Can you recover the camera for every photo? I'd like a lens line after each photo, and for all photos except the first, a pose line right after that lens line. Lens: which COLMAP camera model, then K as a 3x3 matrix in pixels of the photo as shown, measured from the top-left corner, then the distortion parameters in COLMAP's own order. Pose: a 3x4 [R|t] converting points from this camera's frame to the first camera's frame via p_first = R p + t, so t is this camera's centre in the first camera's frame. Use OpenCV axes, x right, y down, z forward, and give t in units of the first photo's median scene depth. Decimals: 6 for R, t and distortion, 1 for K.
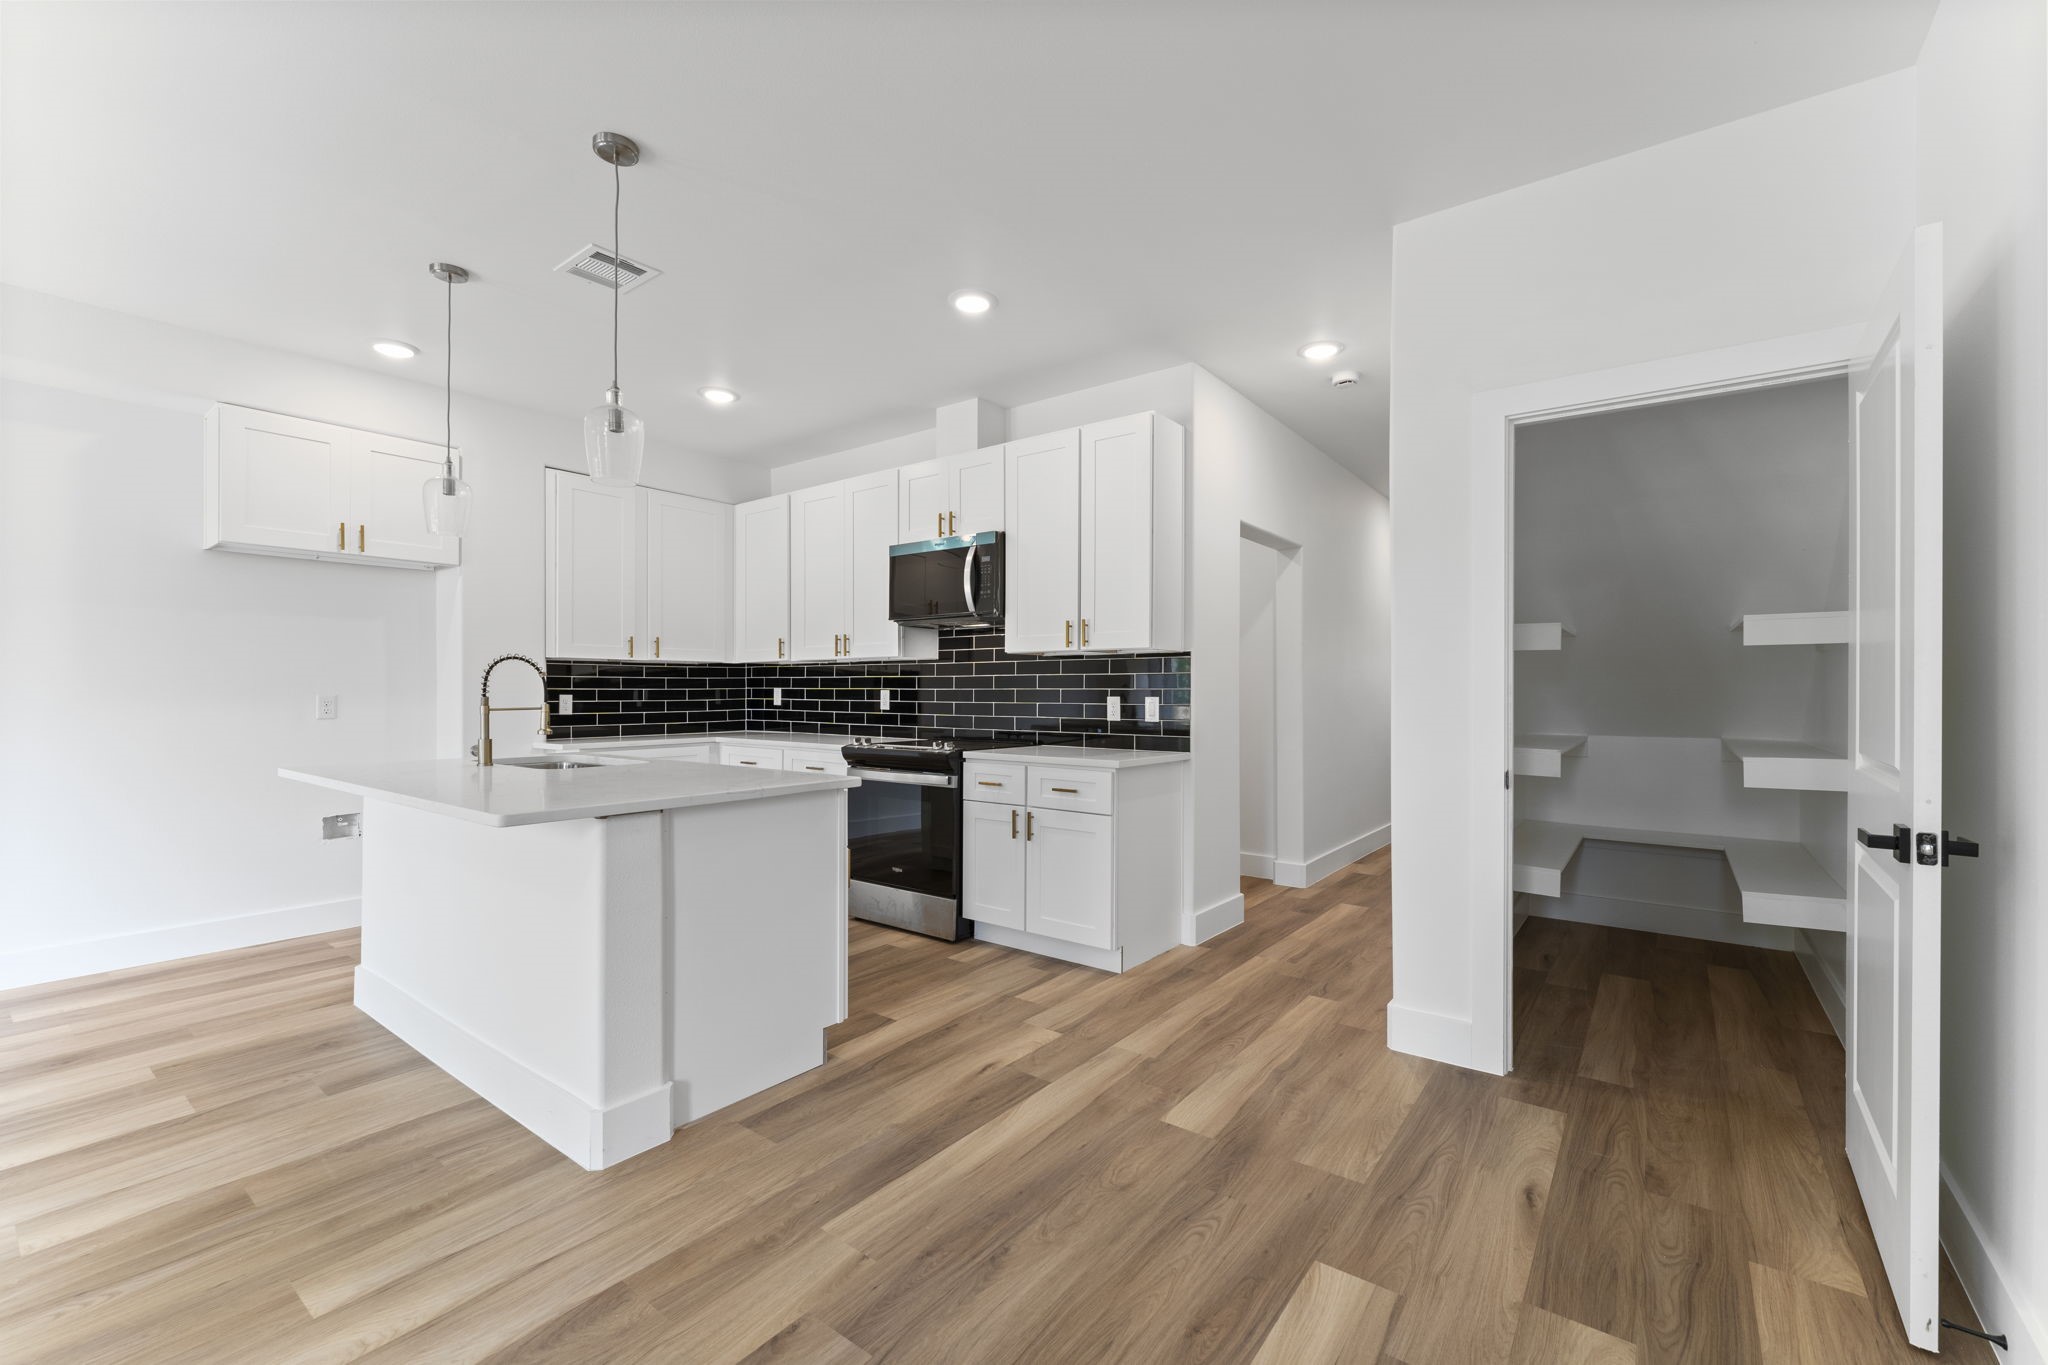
lens RADIAL K [[842.6, 0, 1038.3], [0, 842.6, 693.3], [0, 0, 1]] dist [-0.001118, -0.000106]
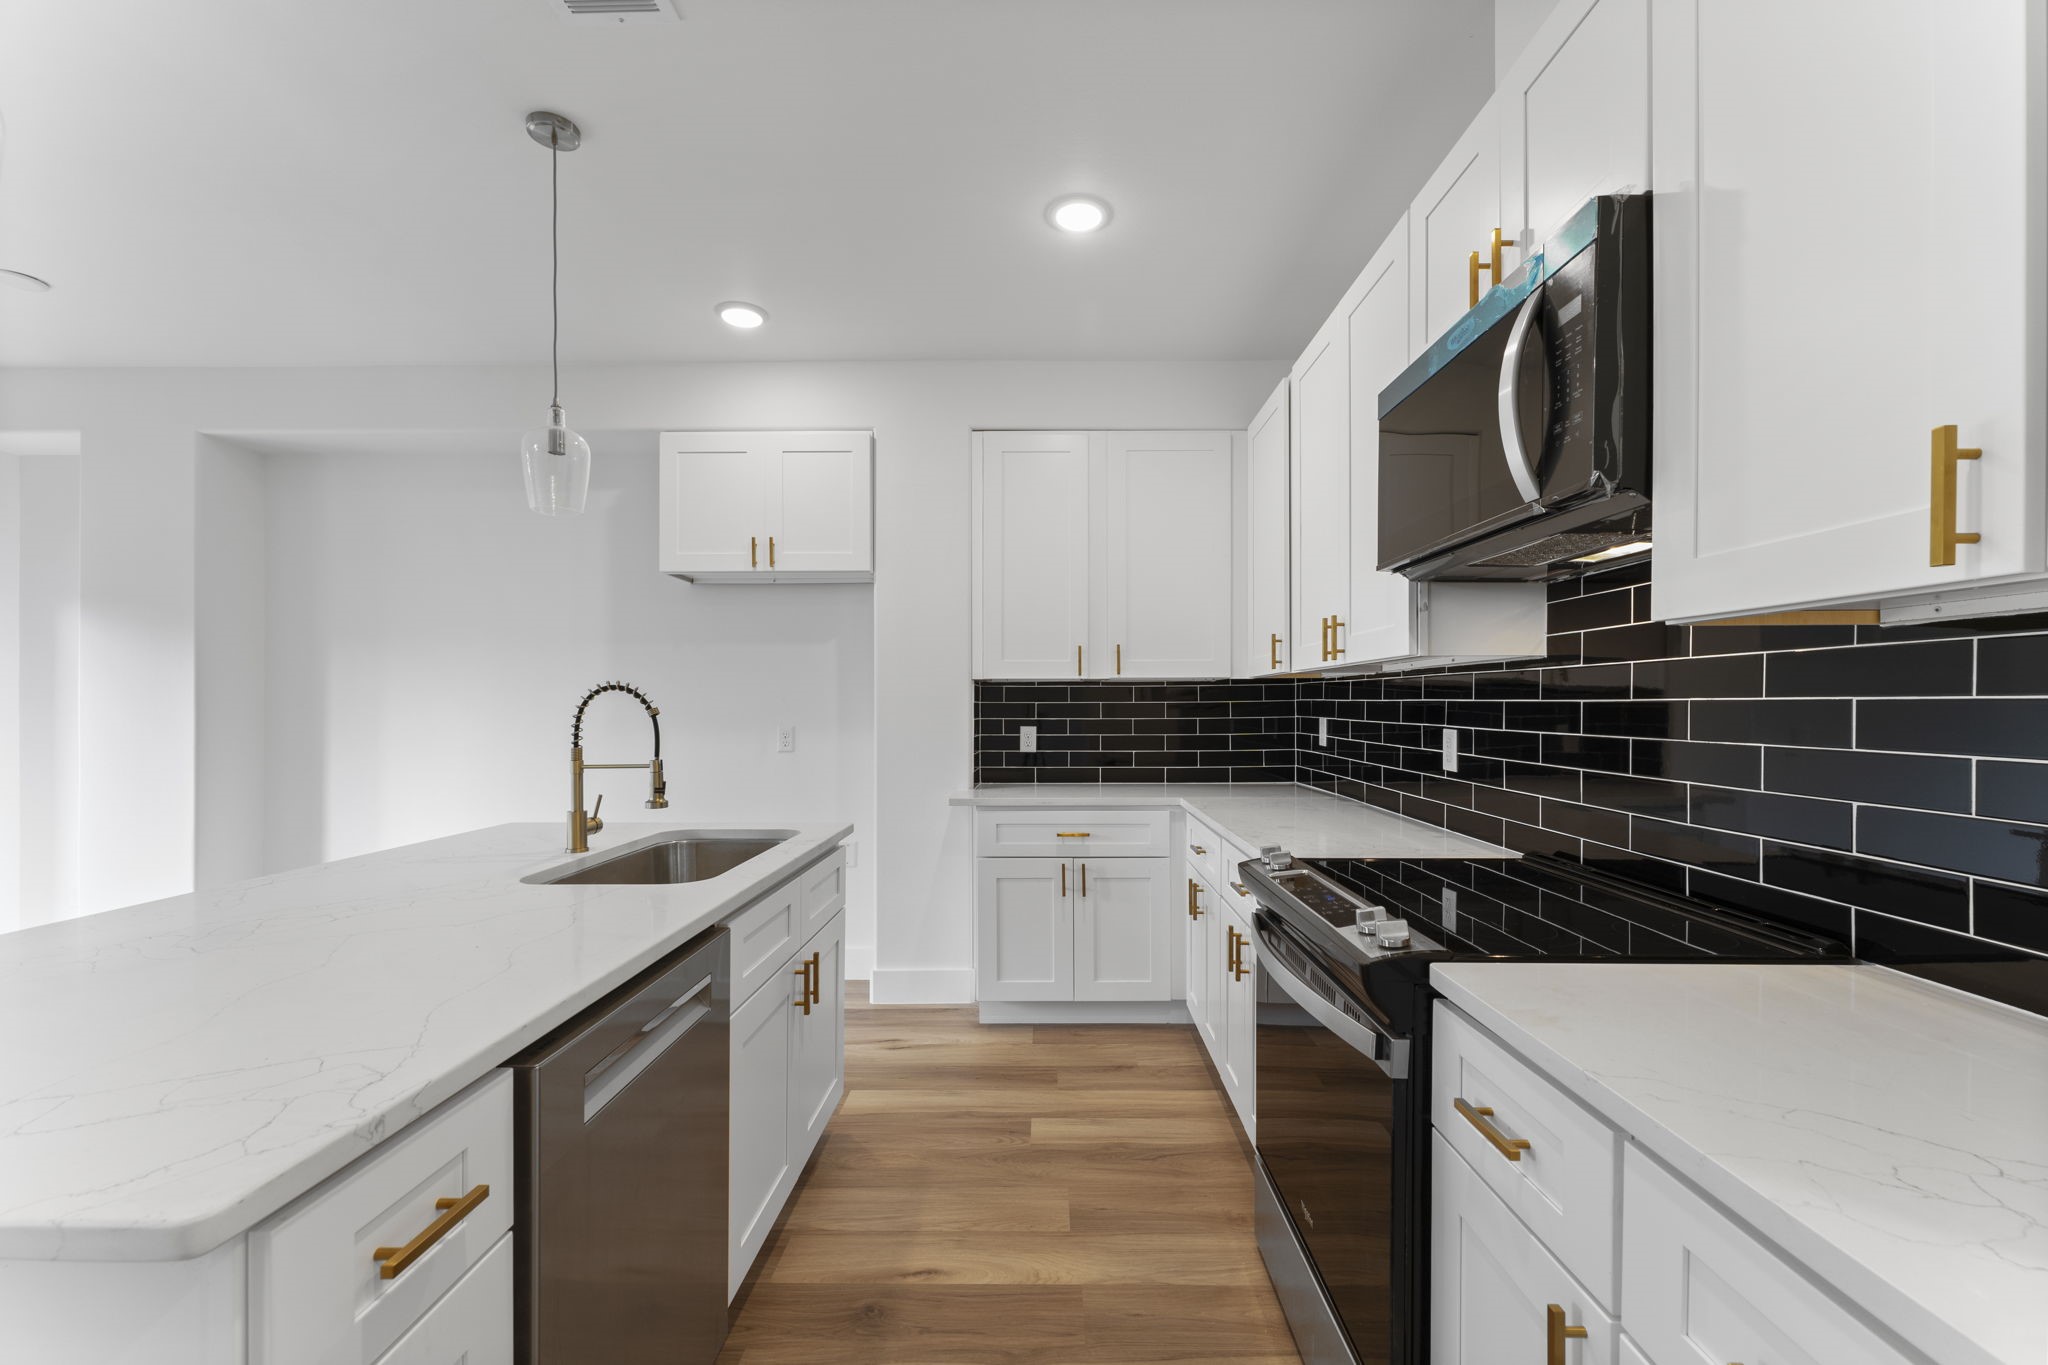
lens RADIAL K [[823.6, 0, 1039.2], [0, 823.6, 705.3], [0, 0, 1]] dist [0.000547, -0.000180]
pose [[0.594869, 0.000032, -0.803822, 0.062623], [0.000832, 0.999999, 0.000655, -0.022705], [0.803822, -0.001058, 0.594869, 0.713668]]
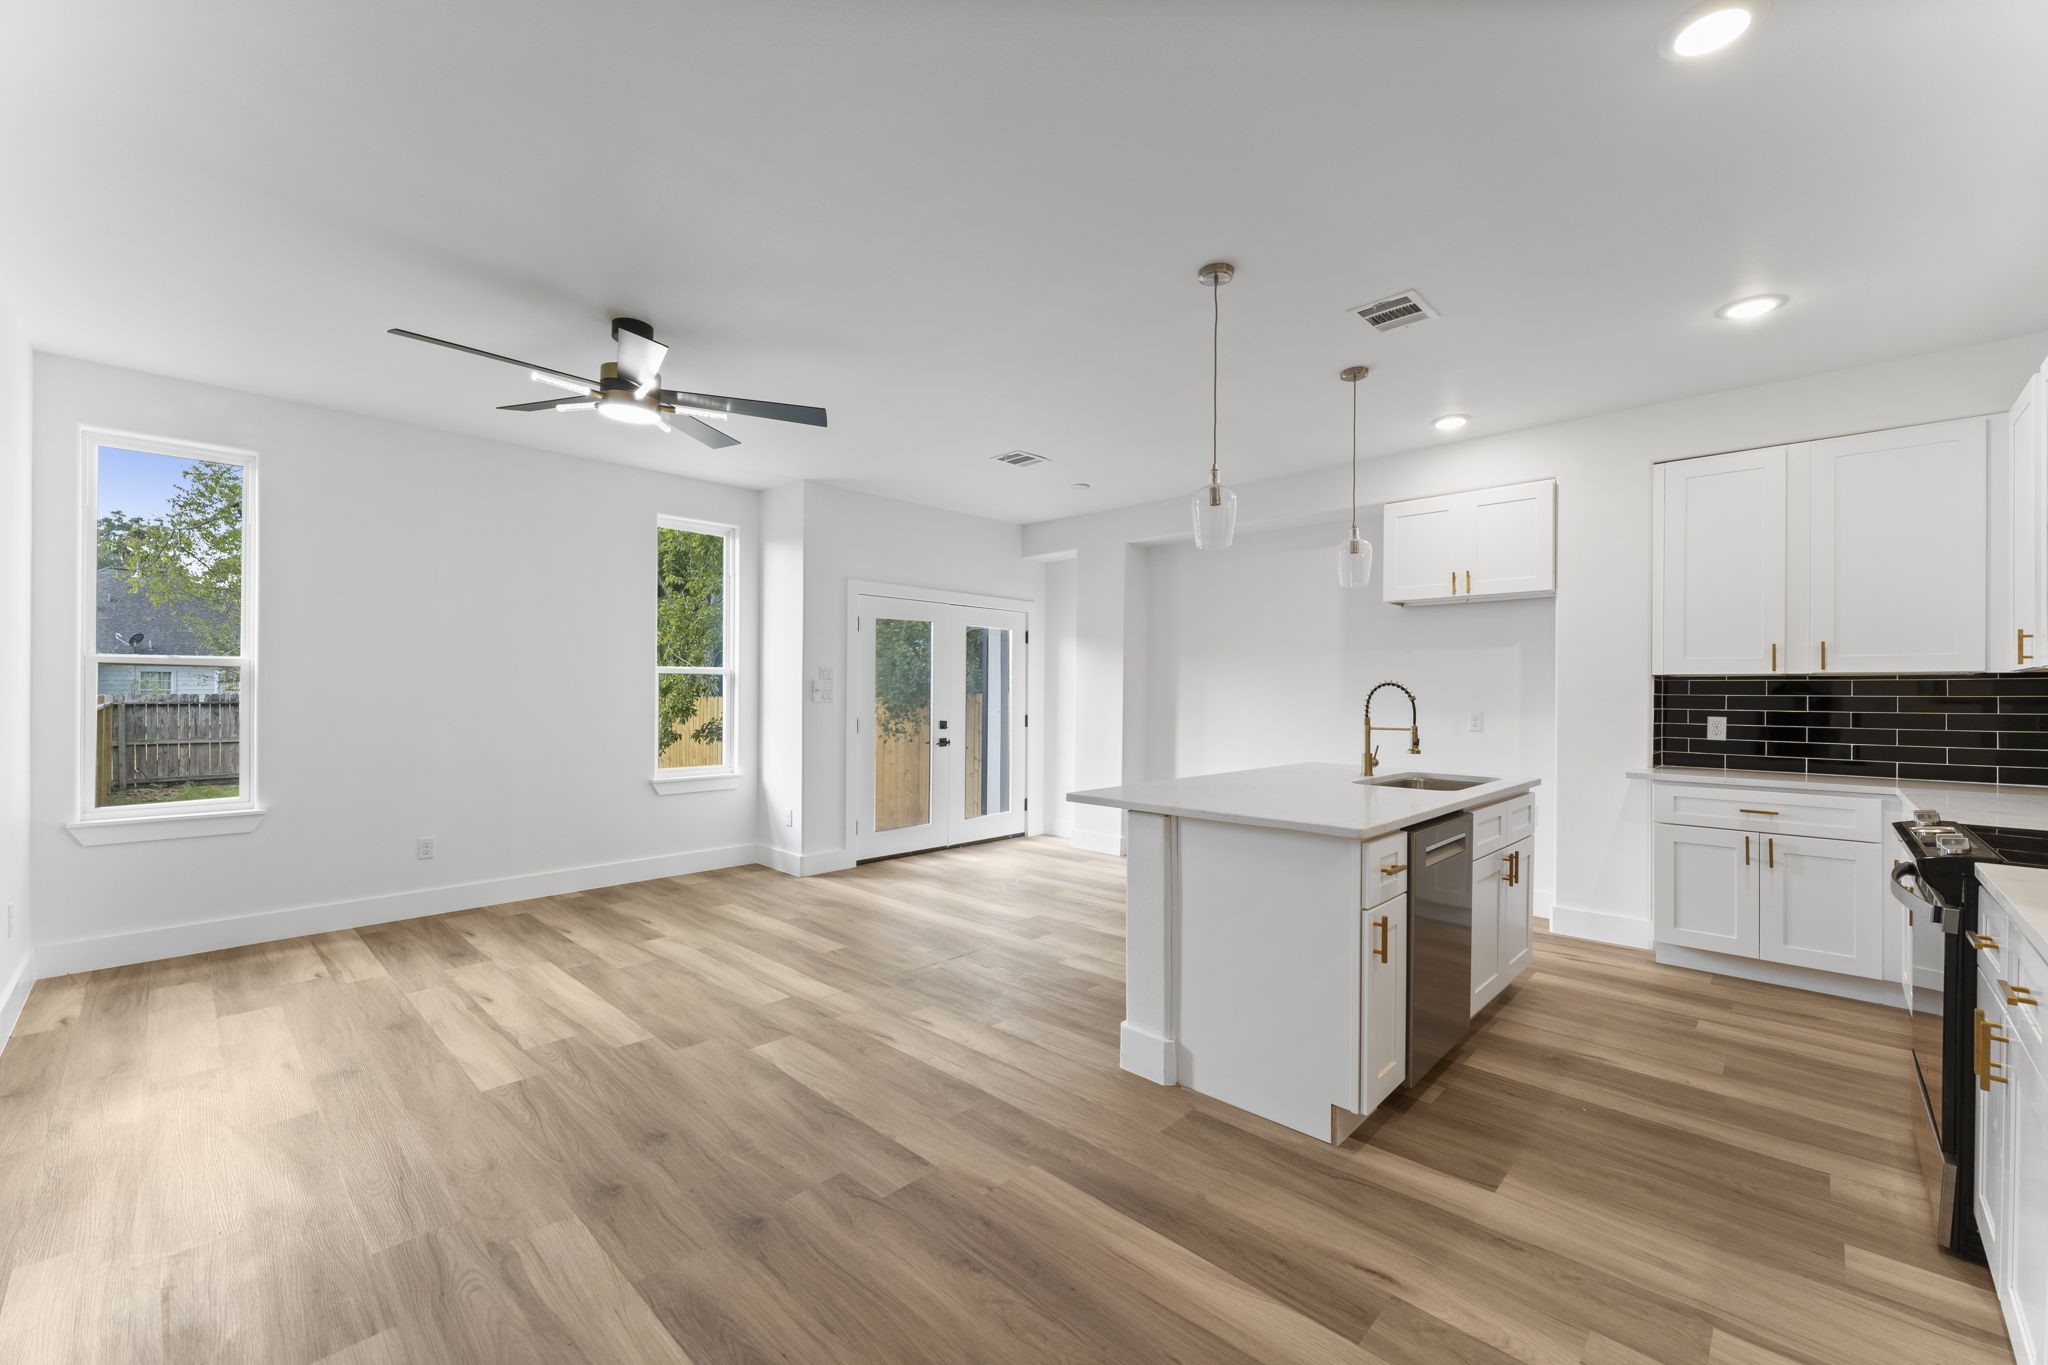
lens RADIAL K [[818.7, 0, 1040.6], [0, 818.7, 688.9], [0, 0, 1]] dist [0.001628, -0.000157]
pose [[-0.110705, -0.005299, -0.993839, 0.425927], [-0.008787, 0.999952, -0.004353, -0.021291], [0.993814, 0.008251, -0.110747, 0.527354]]
